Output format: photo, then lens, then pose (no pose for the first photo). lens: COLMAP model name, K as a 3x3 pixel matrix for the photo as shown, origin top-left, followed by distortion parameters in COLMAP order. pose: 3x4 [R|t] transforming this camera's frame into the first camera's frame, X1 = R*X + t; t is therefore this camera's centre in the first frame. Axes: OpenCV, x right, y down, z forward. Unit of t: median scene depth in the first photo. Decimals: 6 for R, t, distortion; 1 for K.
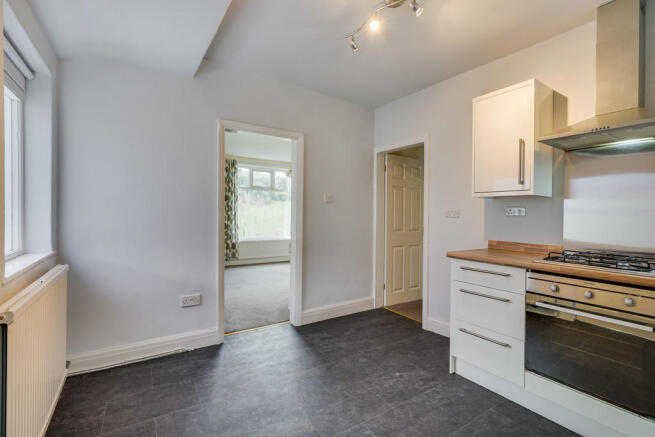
lens RADIAL K [[295.6, 0, 327.5], [0, 295.6, 218.5], [0, 0, 1]] dist [0.000431, 0.000142]
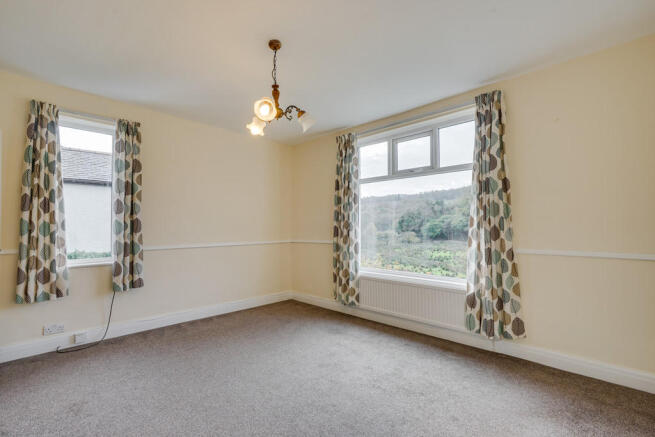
lens RADIAL K [[295.6, 0, 327.5], [0, 295.6, 218.5], [0, 0, 1]] dist [0.000431, 0.000142]
pose [[0.225411, -0.031137, -0.973766, 0.220003], [-0.006037, 0.999425, -0.033354, -0.008729], [0.974245, 0.013397, 0.225094, 0.743307]]
